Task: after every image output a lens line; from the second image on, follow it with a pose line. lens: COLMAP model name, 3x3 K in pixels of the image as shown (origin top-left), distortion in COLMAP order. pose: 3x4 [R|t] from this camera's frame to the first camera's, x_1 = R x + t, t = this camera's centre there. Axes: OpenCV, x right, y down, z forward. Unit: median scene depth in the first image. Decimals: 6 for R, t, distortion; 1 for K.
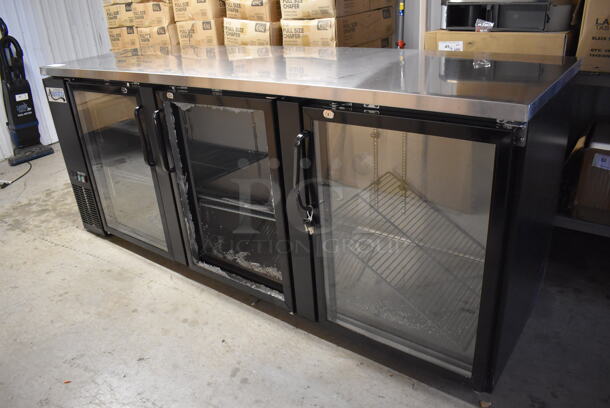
lens RADIAL K [[472.1, 0, 305.0], [0, 472.1, 204.0], [0, 0, 1]] dist [-0.079392, -0.005756]
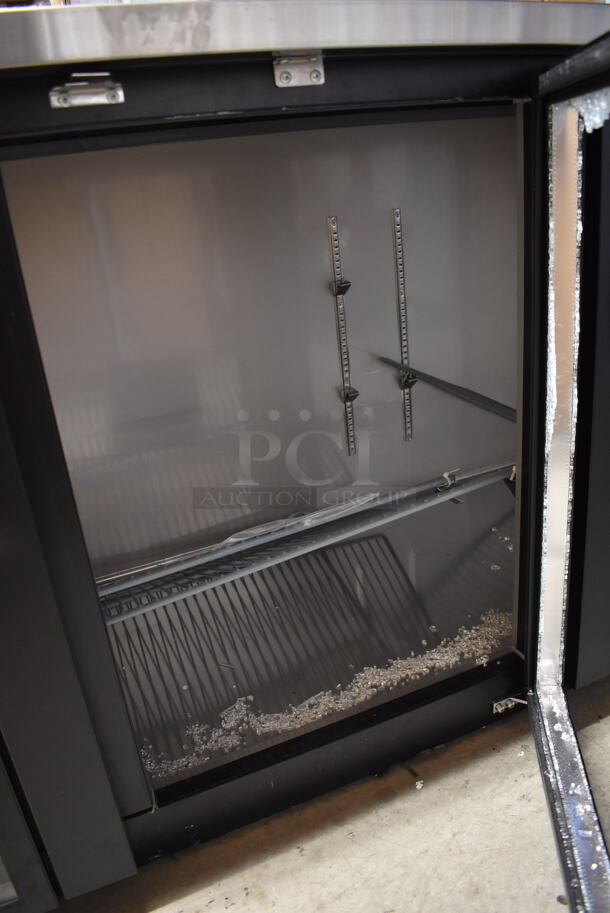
lens RADIAL K [[706.6, 0, 305.0], [0, 706.6, 456.5], [0, 0, 1]] dist [-0.079392, -0.005756]
pose [[0.506253, -0.304223, 0.806942, -0.460471], [0.421453, 0.903637, 0.076270, -0.065753], [-0.752386, 0.301476, 0.585685, 0.683342]]
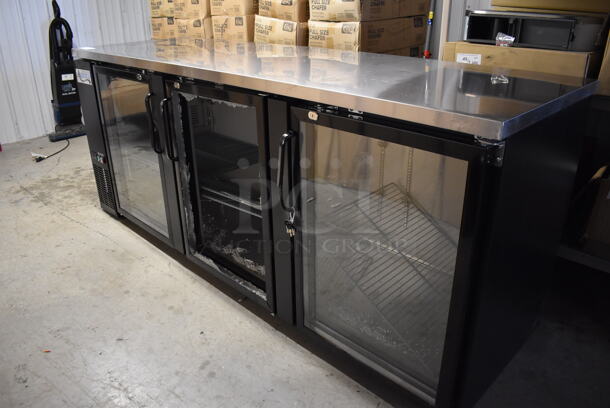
lens RADIAL K [[472.1, 0, 305.0], [0, 472.1, 204.0], [0, 0, 1]] dist [-0.079392, -0.005756]
pose [[0.989366, 0.107198, -0.098302, 0.099066], [-0.107988, 0.994148, -0.002737, -0.002574], [0.097434, 0.013323, 0.995153, 0.016952]]
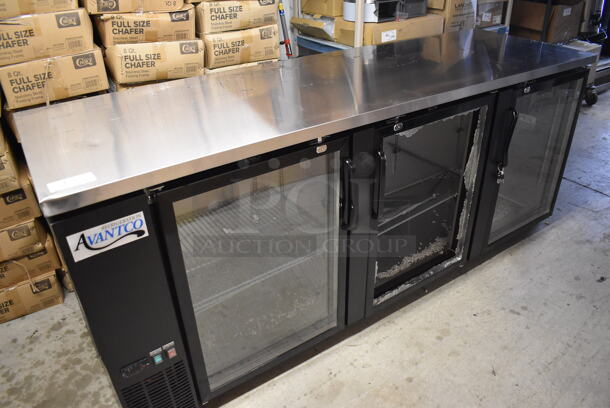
lens RADIAL K [[472.1, 0, 305.0], [0, 472.1, 204.0], [0, 0, 1]] dist [-0.079392, -0.005756]
pose [[0.327658, -0.427943, 0.842321, -0.993239], [0.399274, 0.870733, 0.287063, -0.370859], [-0.856283, 0.242259, 0.456169, 0.677695]]
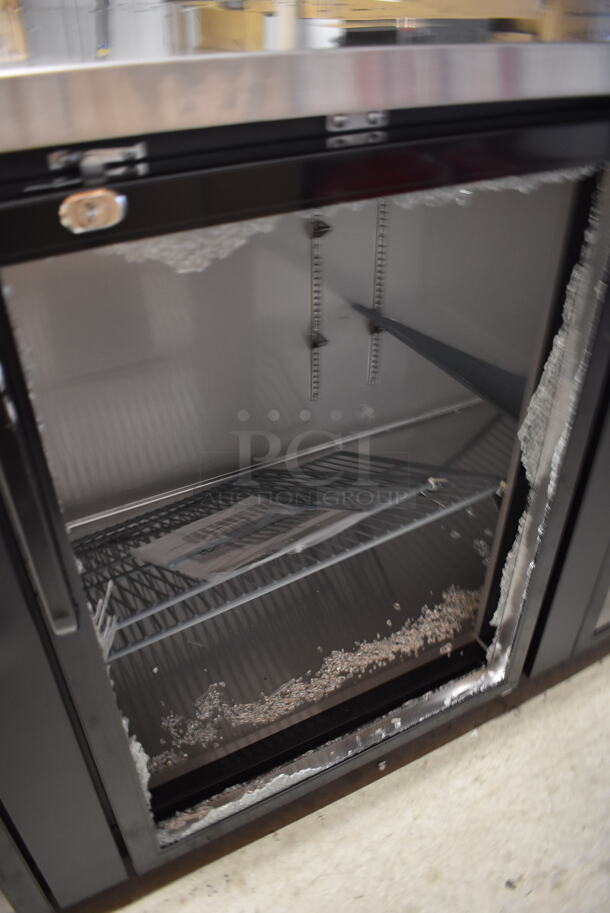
lens RADIAL K [[706.6, 0, 305.0], [0, 706.6, 456.5], [0, 0, 1]] dist [-0.079392, -0.005756]
pose [[0.424611, -0.473874, 0.771458, -0.417927], [0.354971, 0.870999, 0.339642, -0.185581], [-0.832887, 0.129629, 0.538048, 0.712104]]
